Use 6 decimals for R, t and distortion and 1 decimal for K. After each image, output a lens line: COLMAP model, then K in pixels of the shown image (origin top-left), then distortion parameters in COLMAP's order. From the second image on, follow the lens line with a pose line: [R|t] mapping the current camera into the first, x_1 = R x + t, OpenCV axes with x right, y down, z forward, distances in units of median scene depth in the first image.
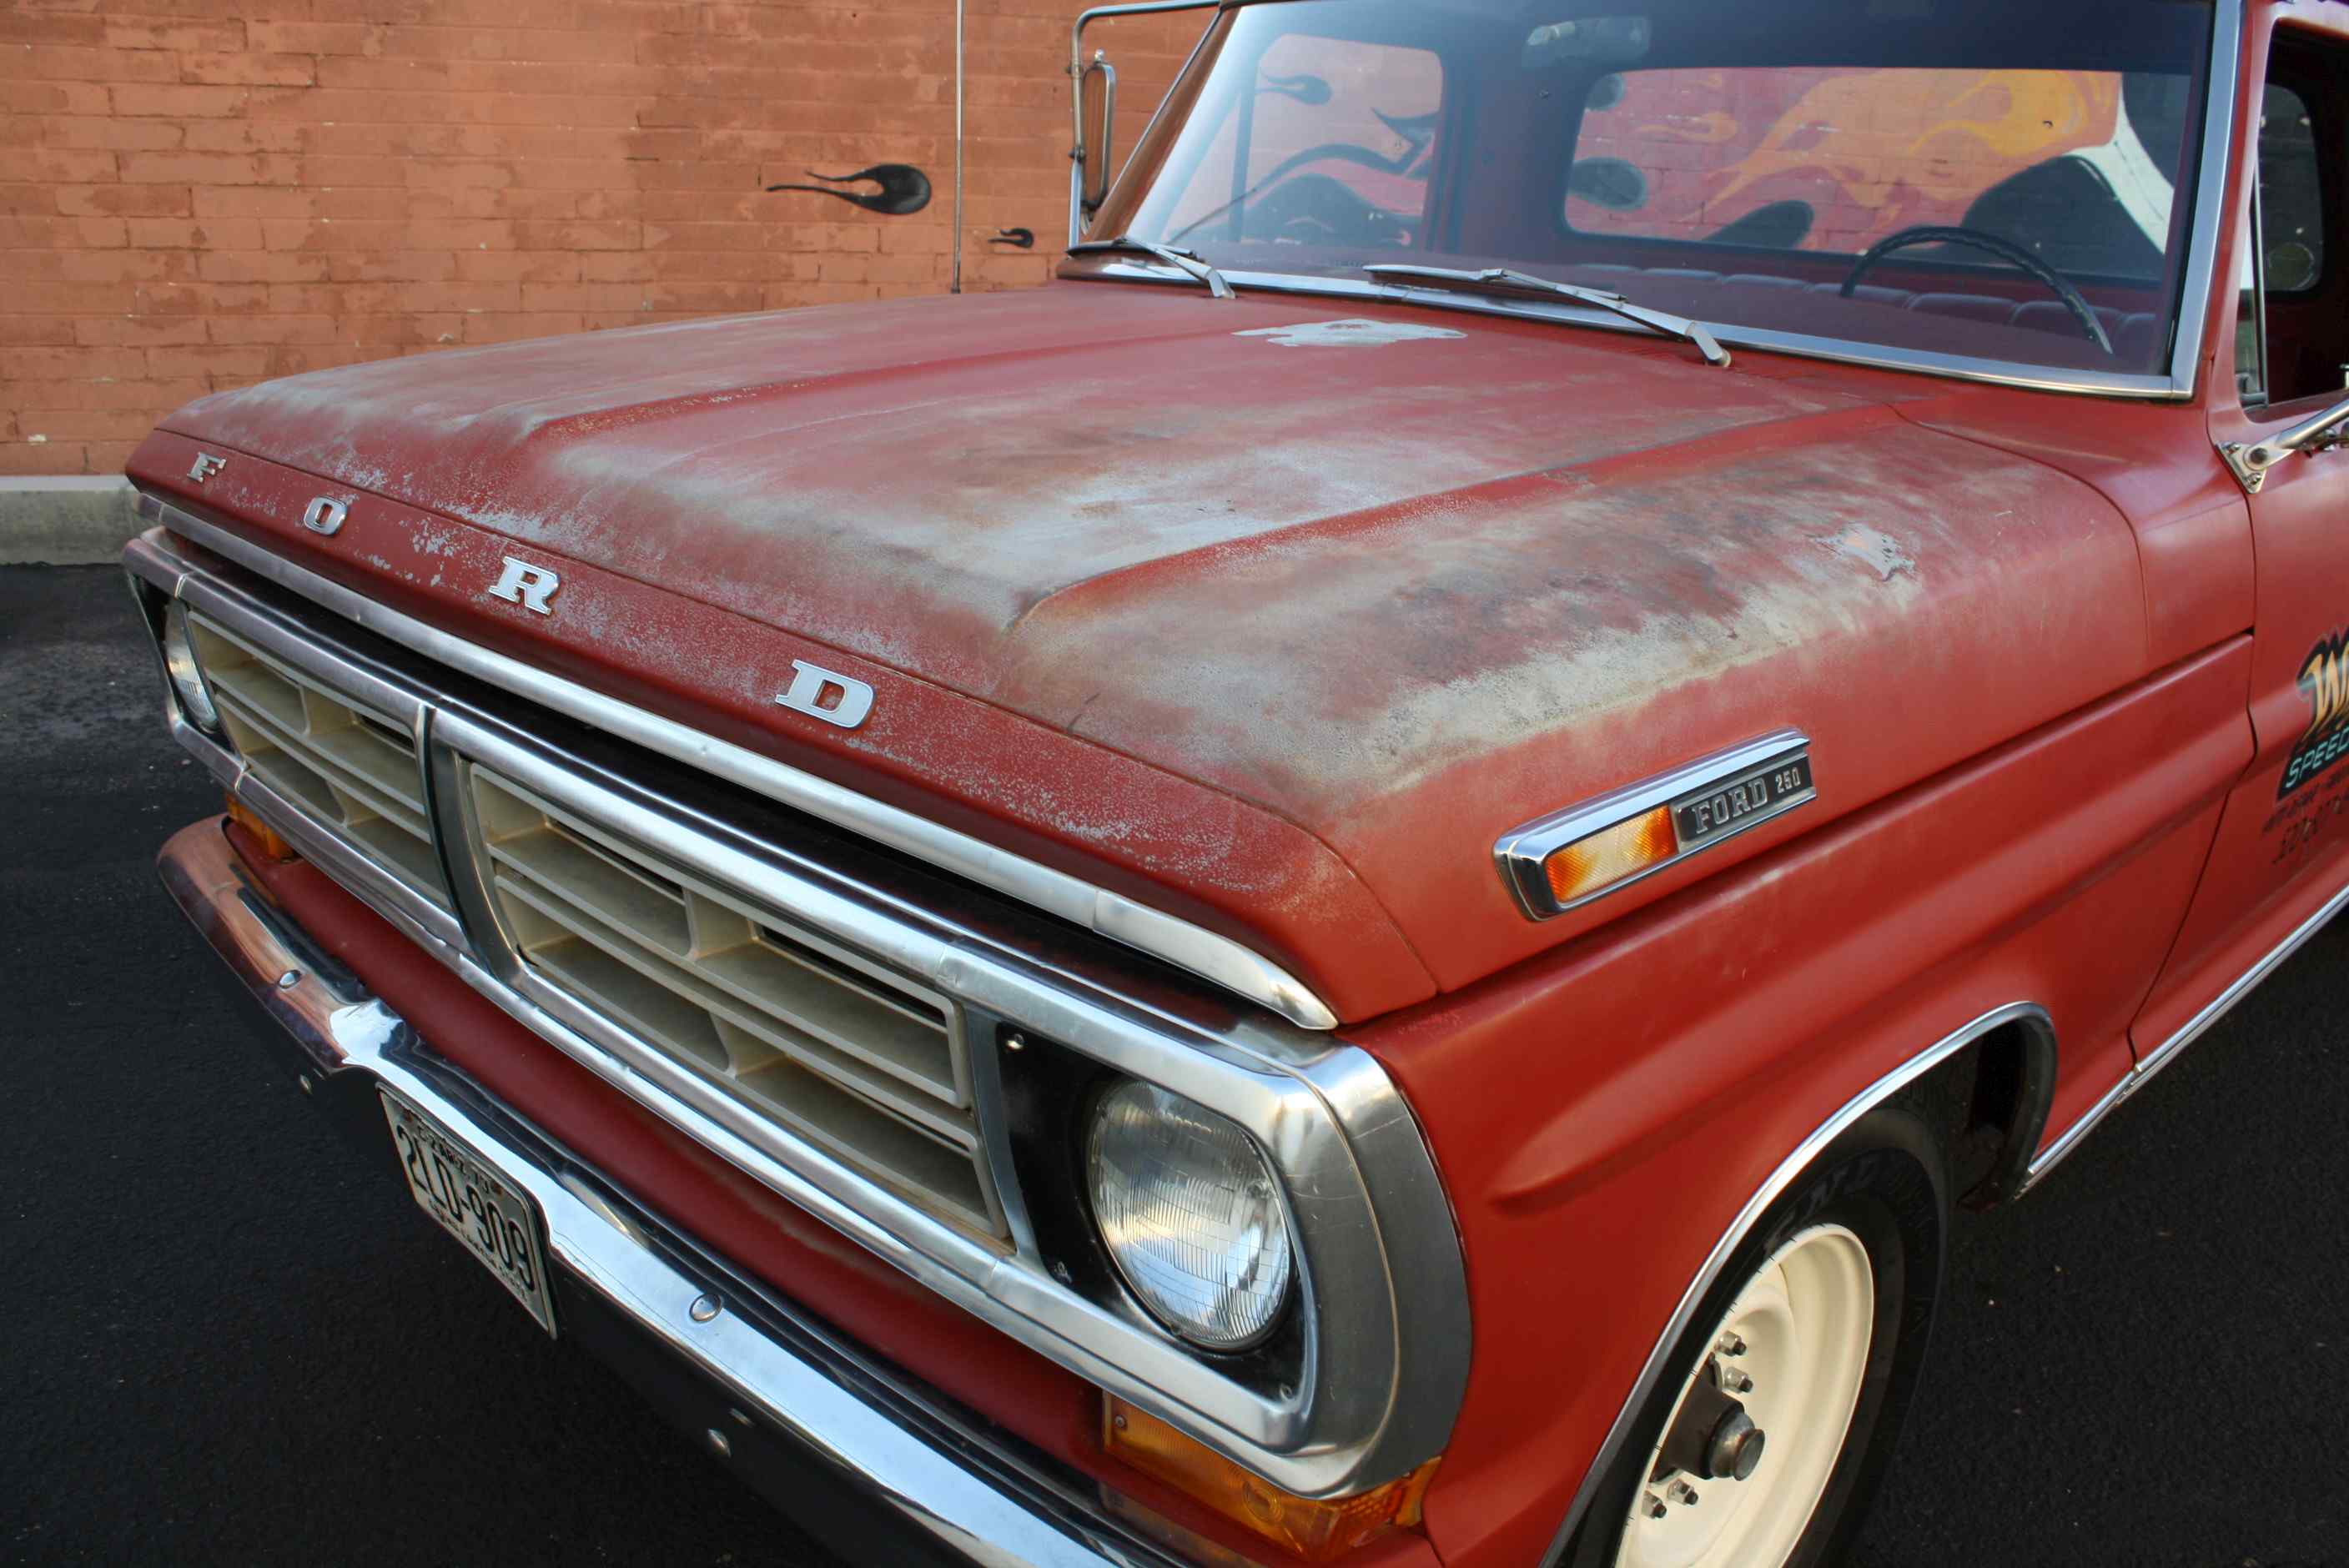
lens RADIAL K [[1964.7, 0, 1211.6], [0, 1964.7, 781.6], [0, 0, 1]] dist [-0.160505, 0.134429]
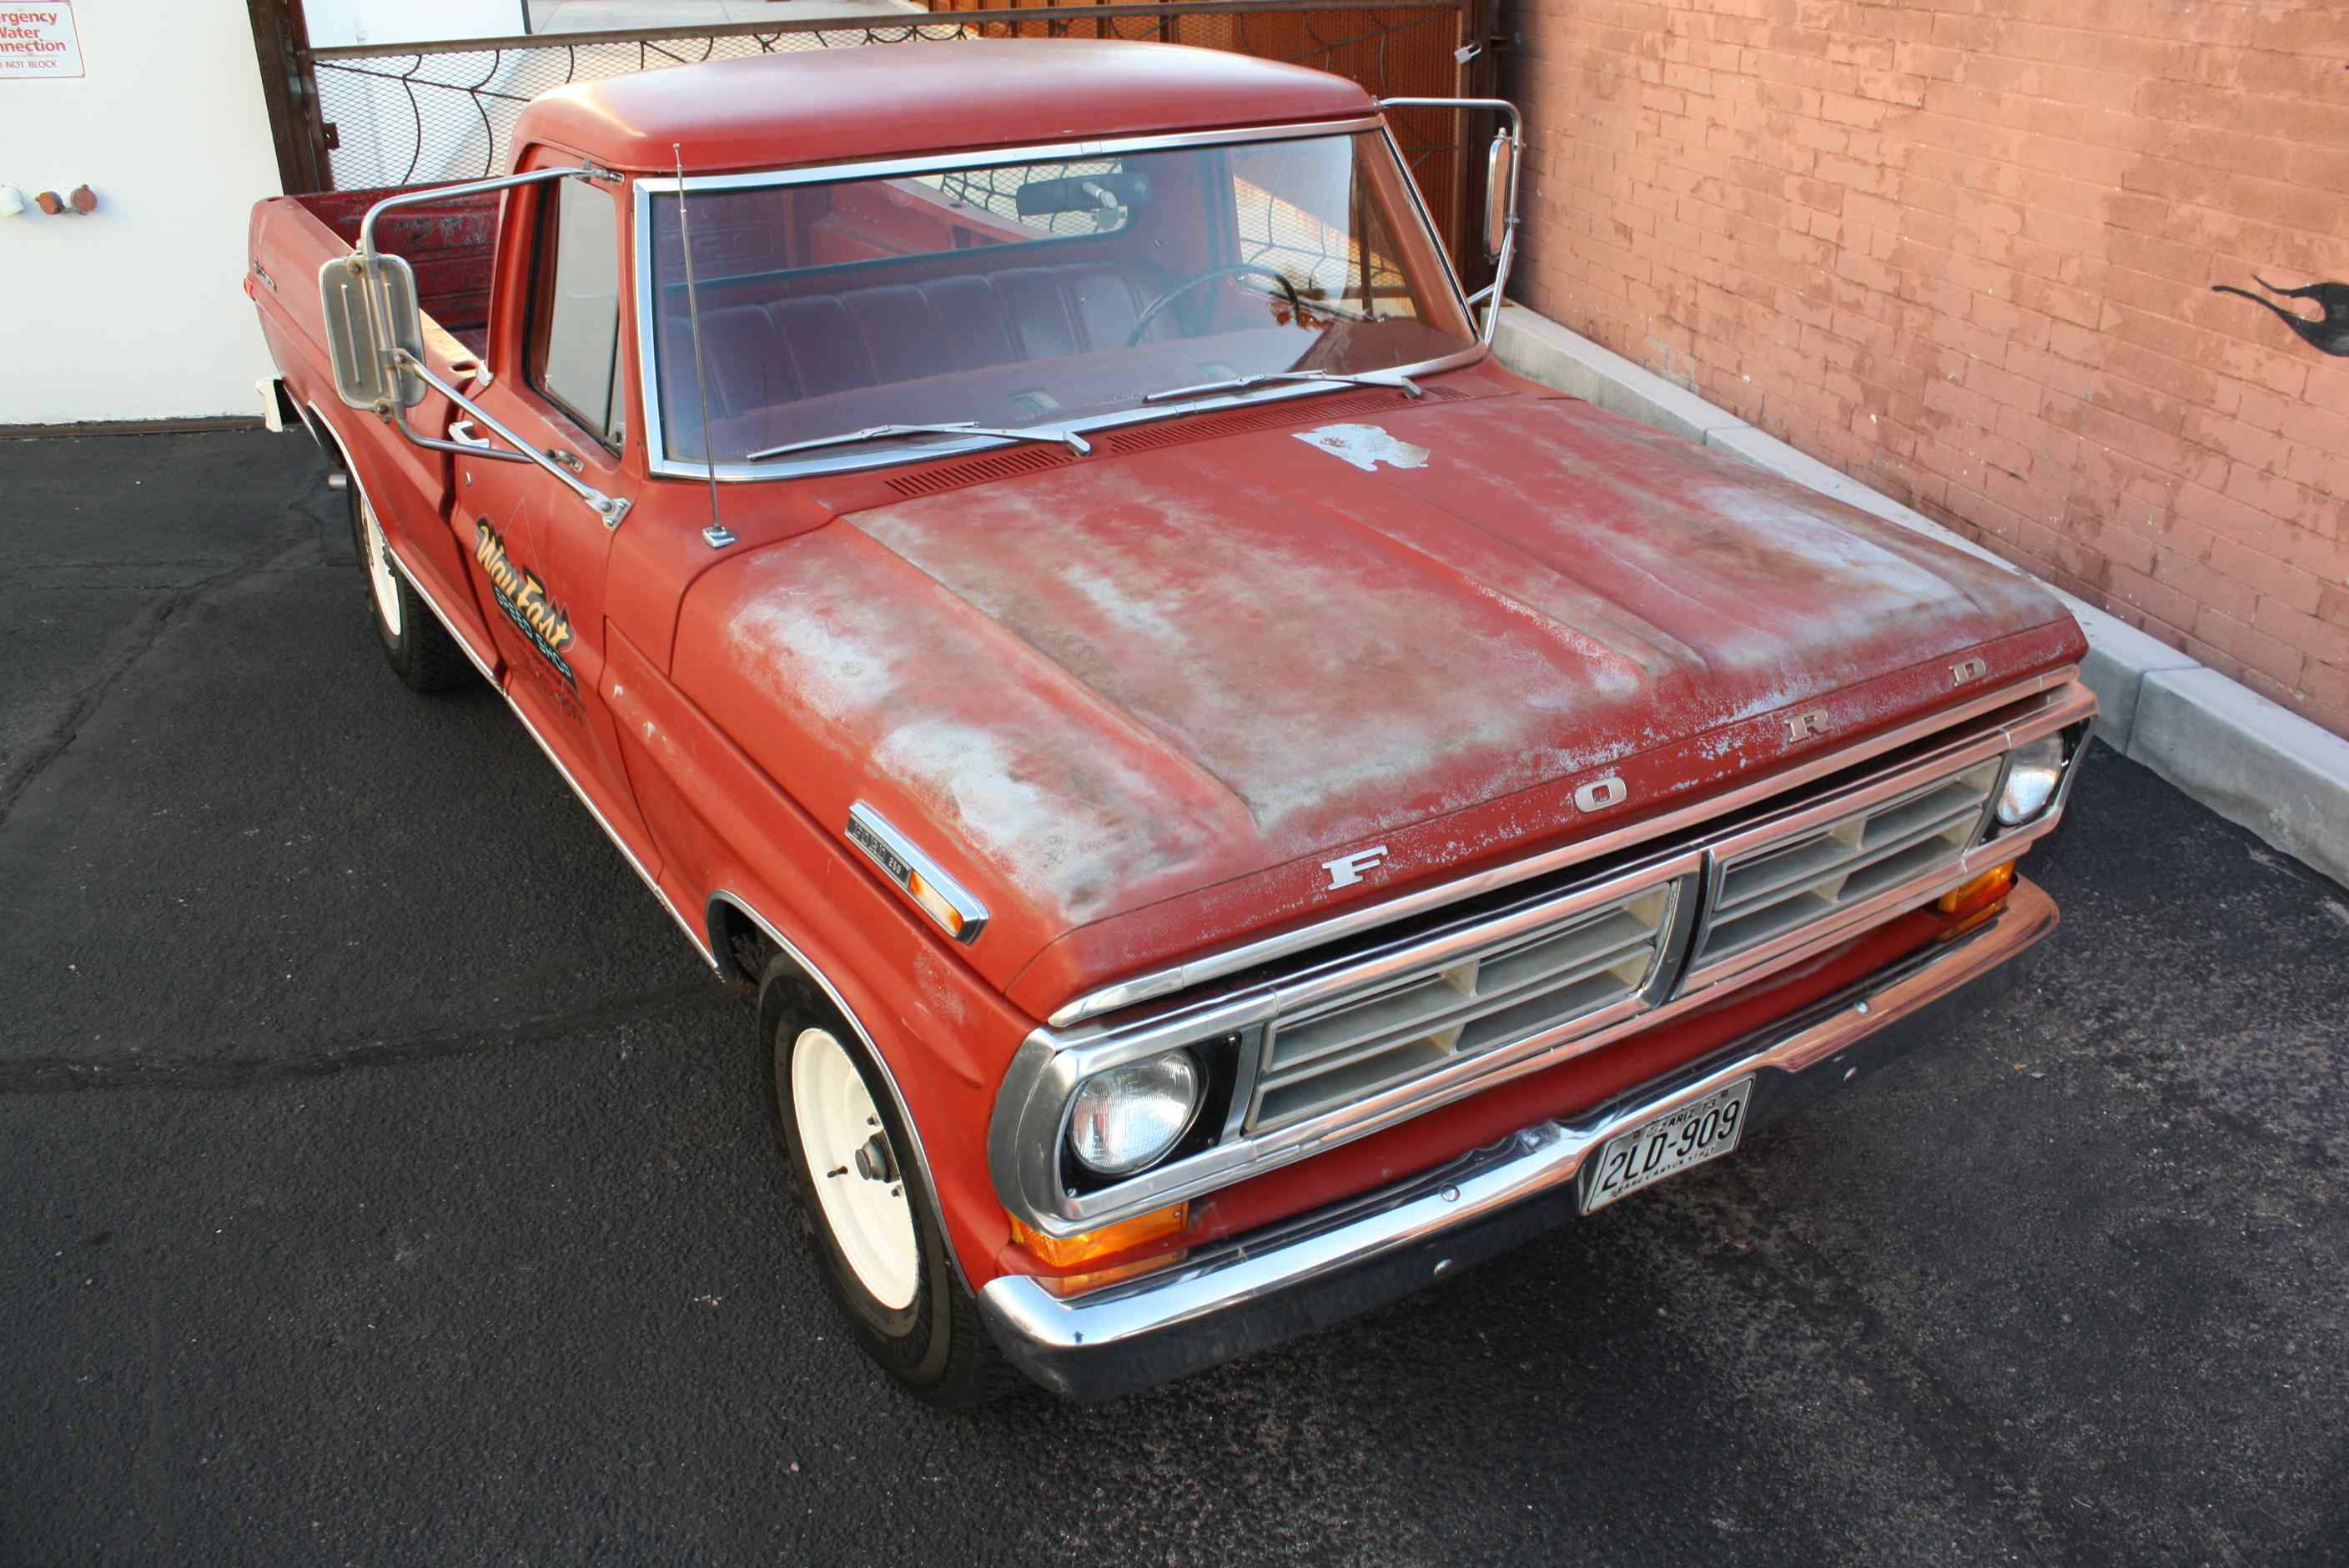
lens RADIAL K [[1964.7, 0, 1190.4], [0, 1964.7, 797.6], [0, 0, 1]] dist [-0.160505, 0.134429]
pose [[-0.049139, 0.389621, -0.919664, 0.625737], [-0.328714, 0.863172, 0.383251, -0.310153], [0.943150, 0.321139, 0.085659, 0.660142]]
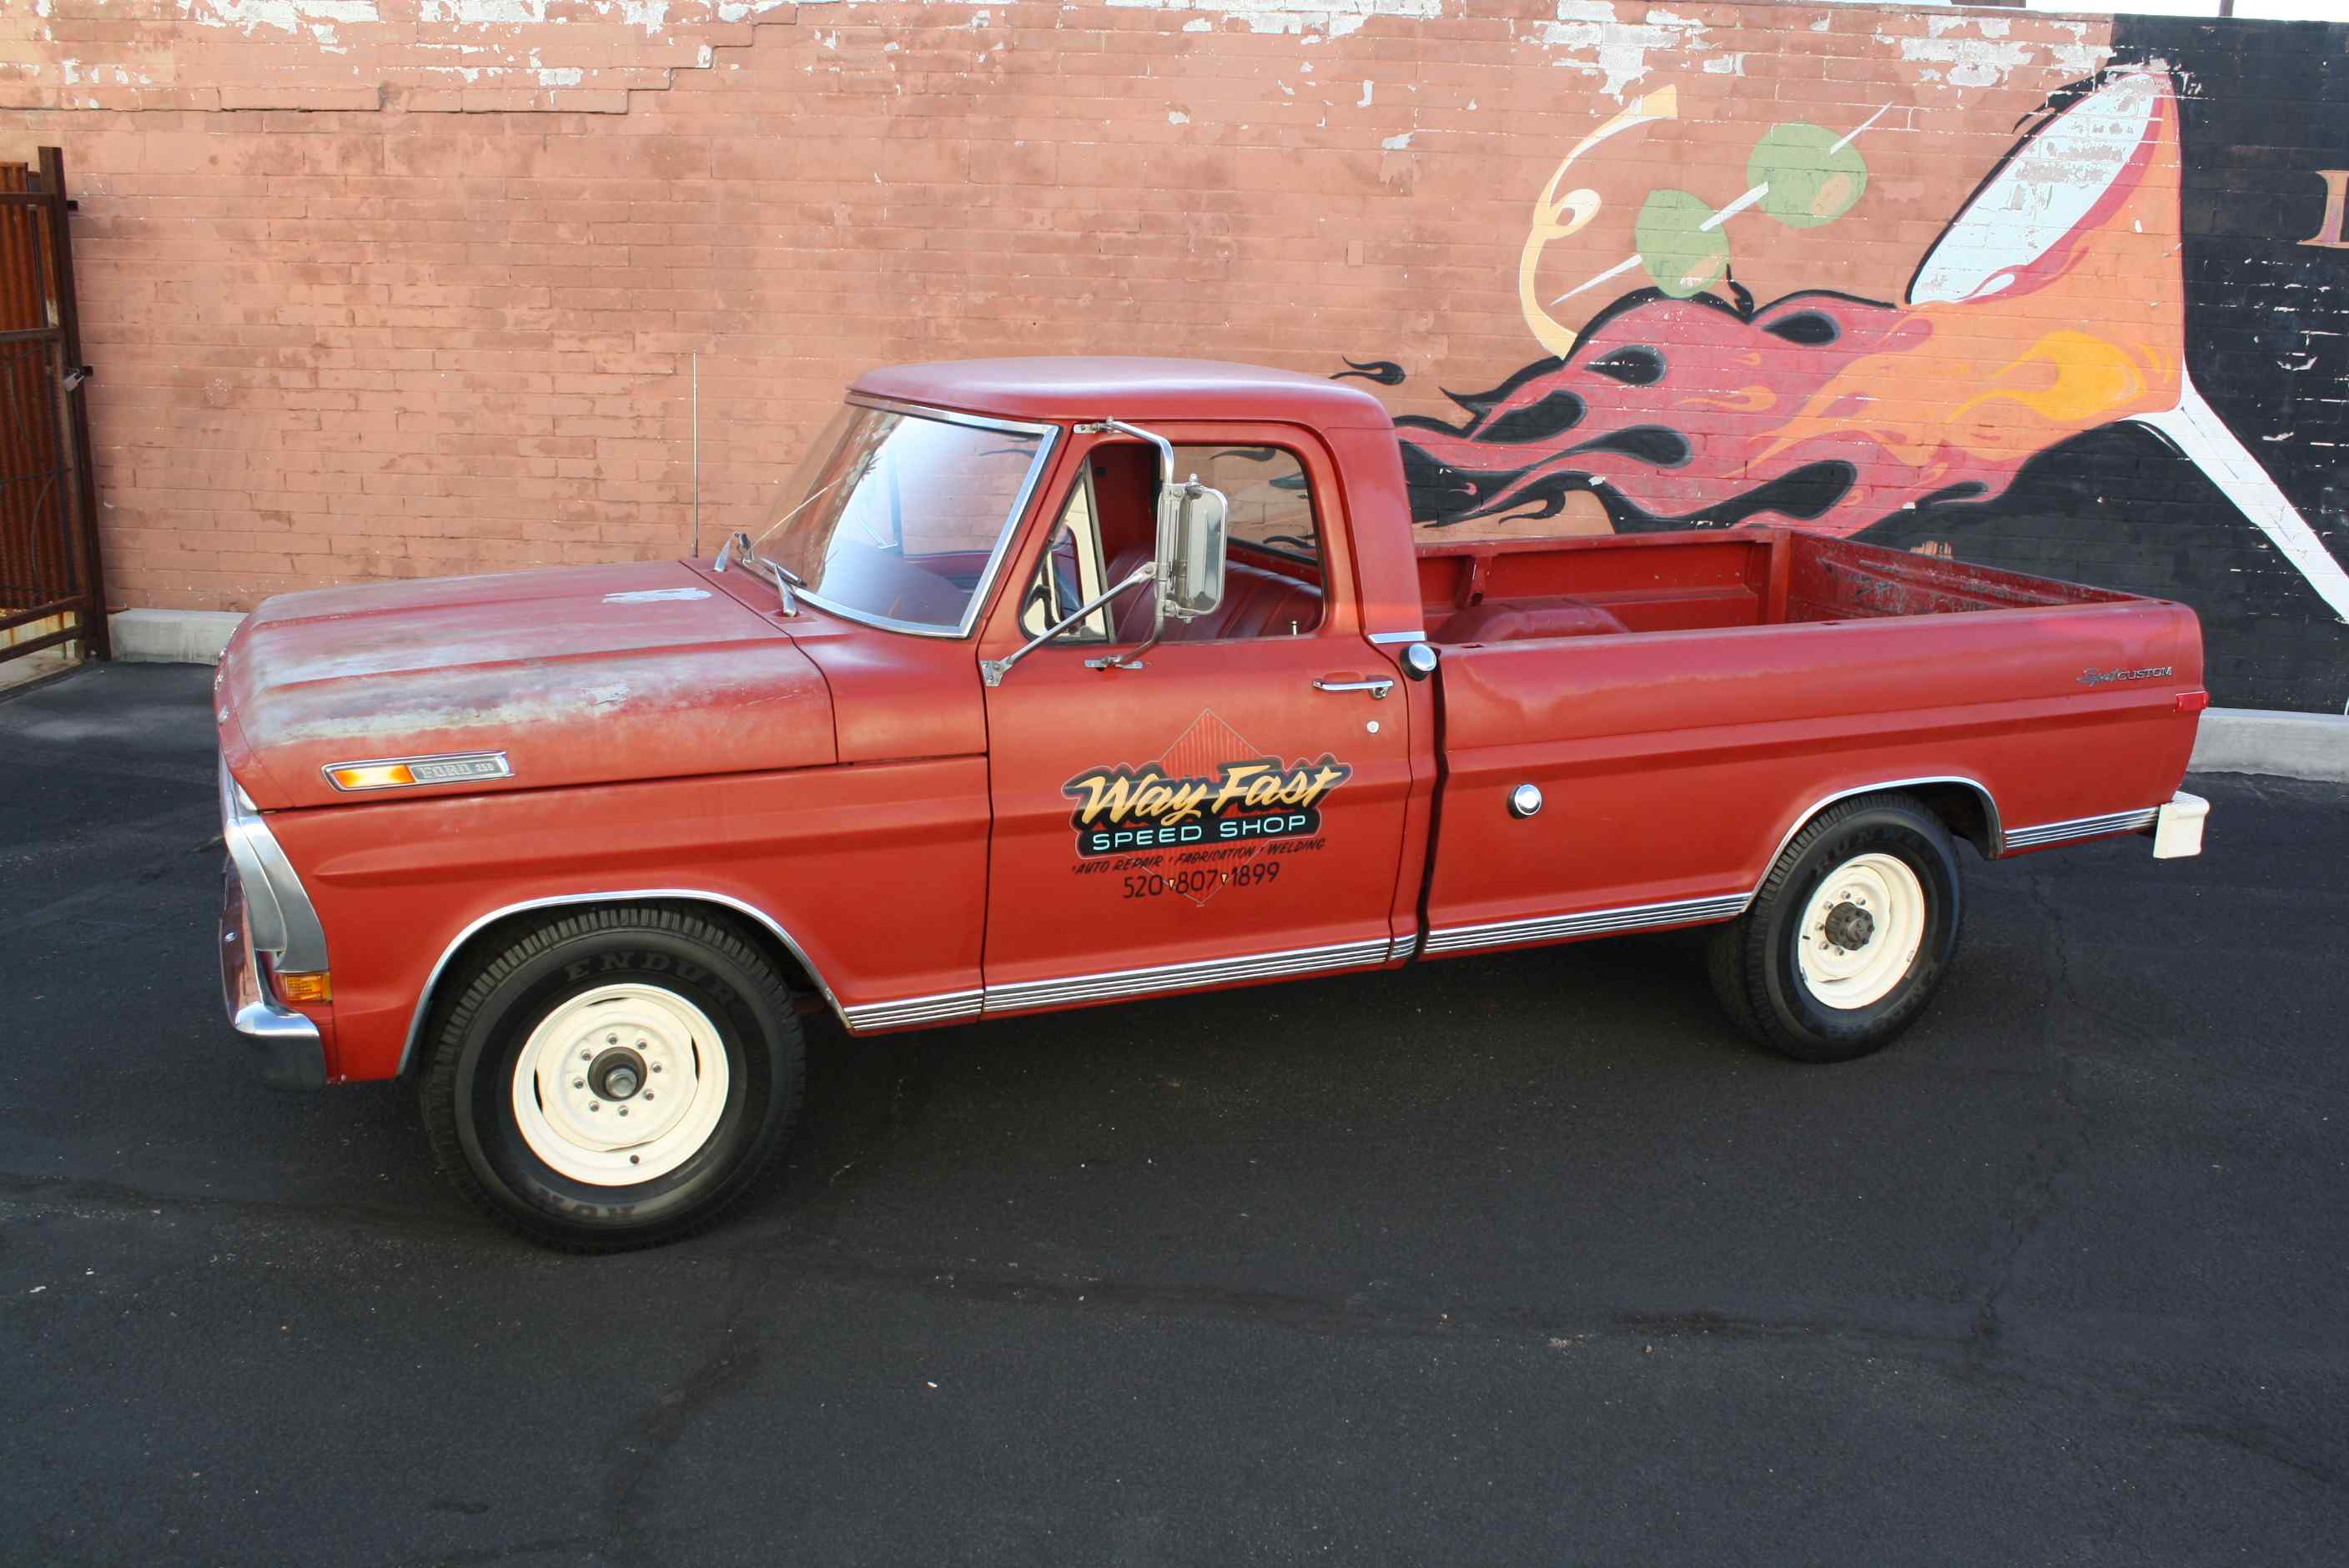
lens RADIAL K [[2076.2, 0, 1223.2], [0, 2076.2, 763.0], [0, 0, 1]] dist [-0.163338, 0.148679]
pose [[0.935910, 0.068237, -0.345567, 0.506692], [-0.104619, 0.990636, -0.087727, 0.030995], [0.336345, 0.118257, 0.934284, -0.323115]]
